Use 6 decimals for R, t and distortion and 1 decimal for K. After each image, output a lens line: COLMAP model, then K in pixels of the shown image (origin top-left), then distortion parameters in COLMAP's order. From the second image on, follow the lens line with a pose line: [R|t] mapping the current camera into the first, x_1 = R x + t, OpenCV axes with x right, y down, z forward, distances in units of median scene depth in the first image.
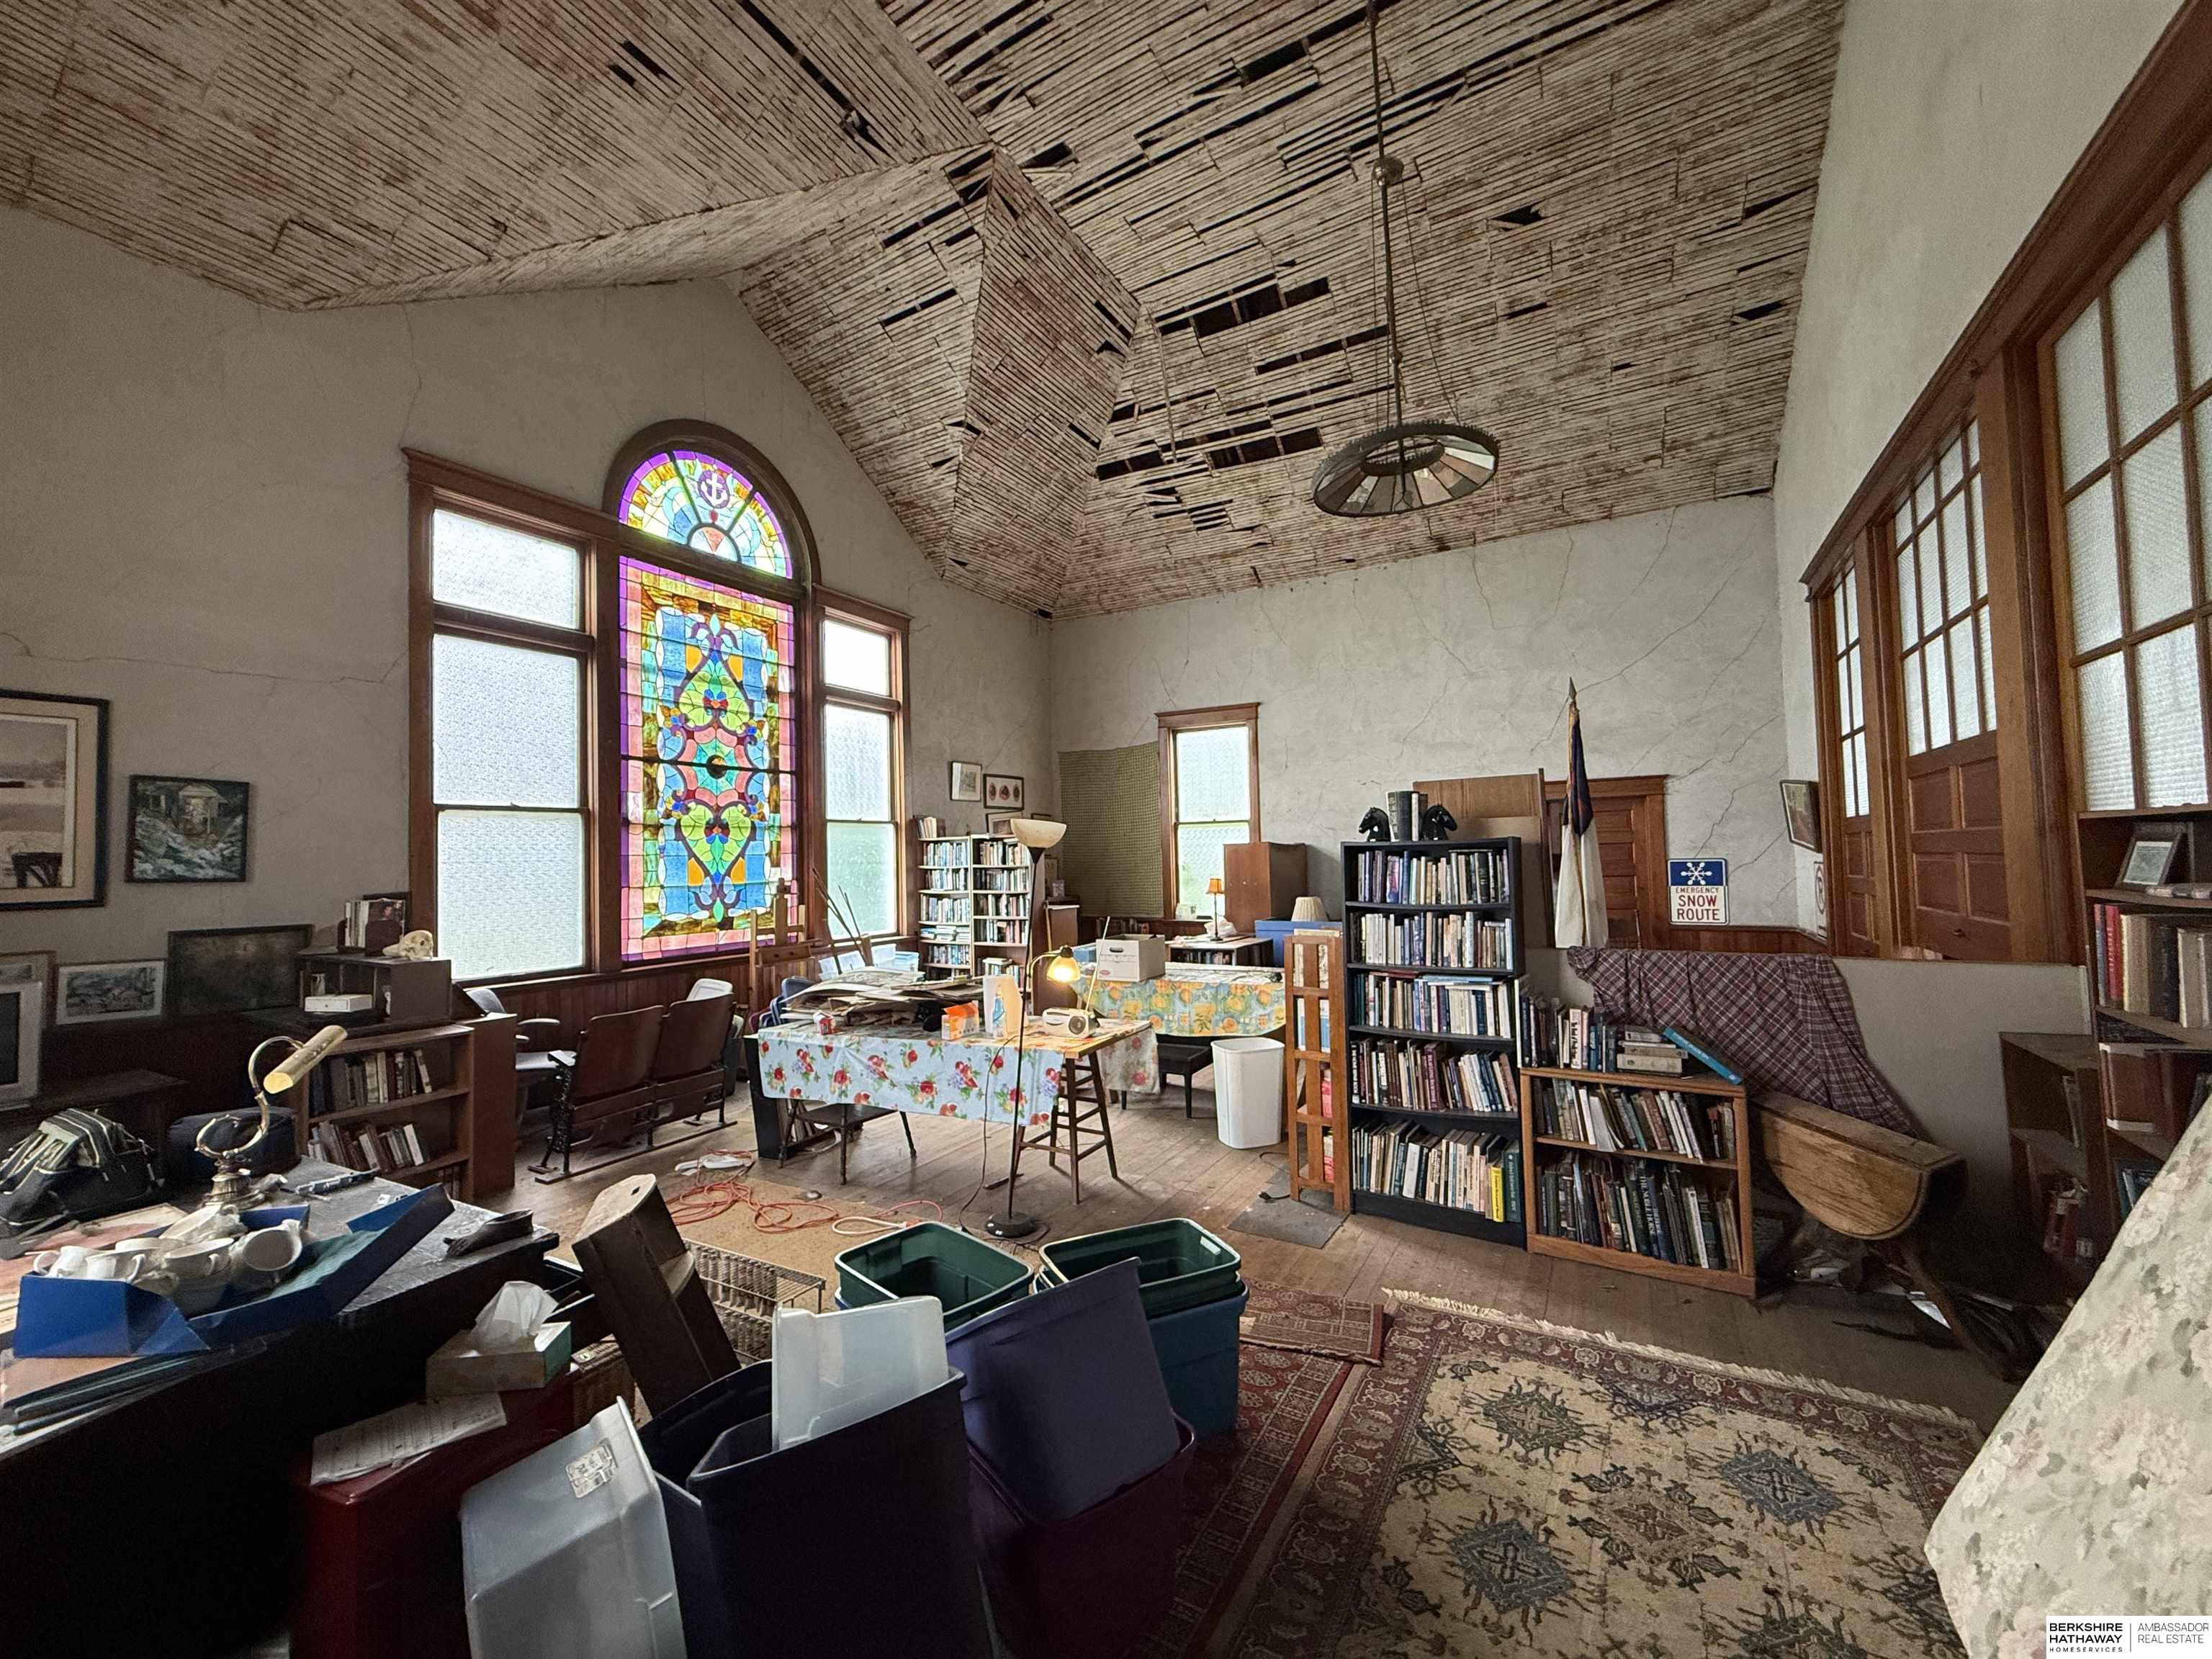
lens RADIAL K [[882.9, 0, 1102.9], [0, 882.9, 830.9], [0, 0, 1]] dist [0.001763, -0.000011]
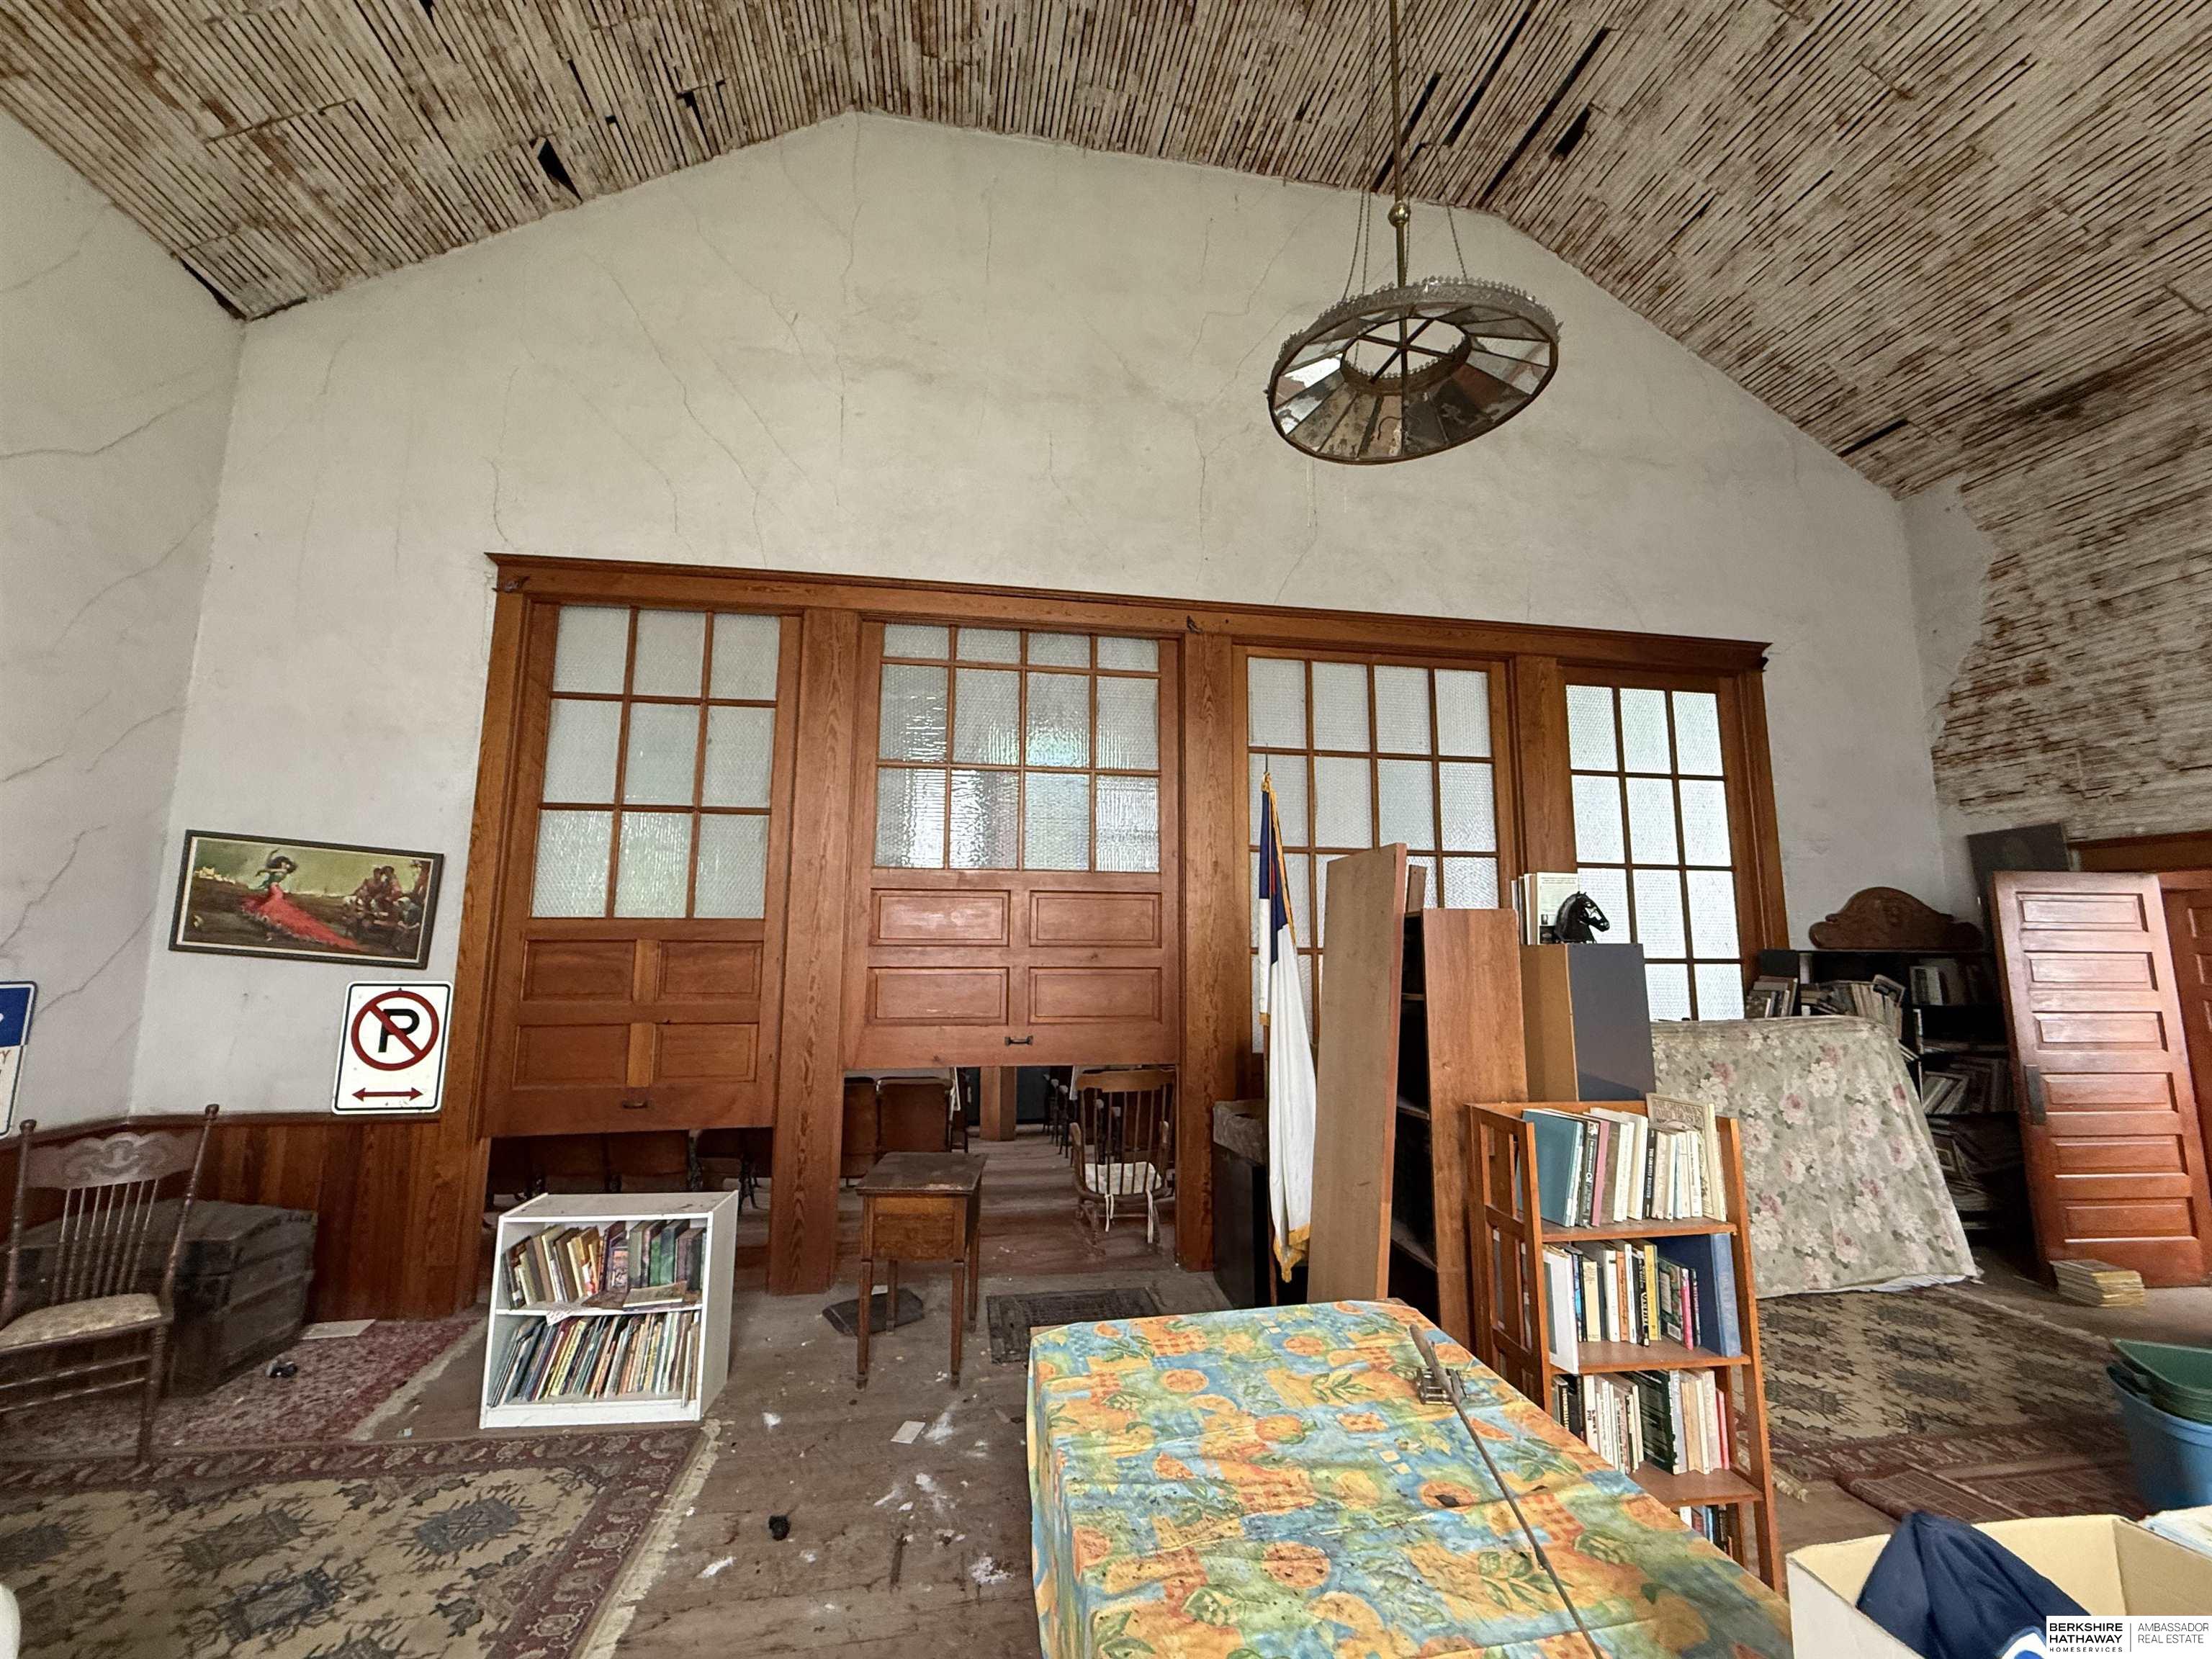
lens RADIAL K [[882.9, 0, 1102.9], [0, 882.9, 830.9], [0, 0, 1]] dist [0.001763, -0.000011]
pose [[-0.637431, 0.122597, 0.760692, 0.014365], [-0.016952, 0.984790, -0.172920, 0.028264], [-0.770321, -0.123120, -0.625657, 0.992334]]
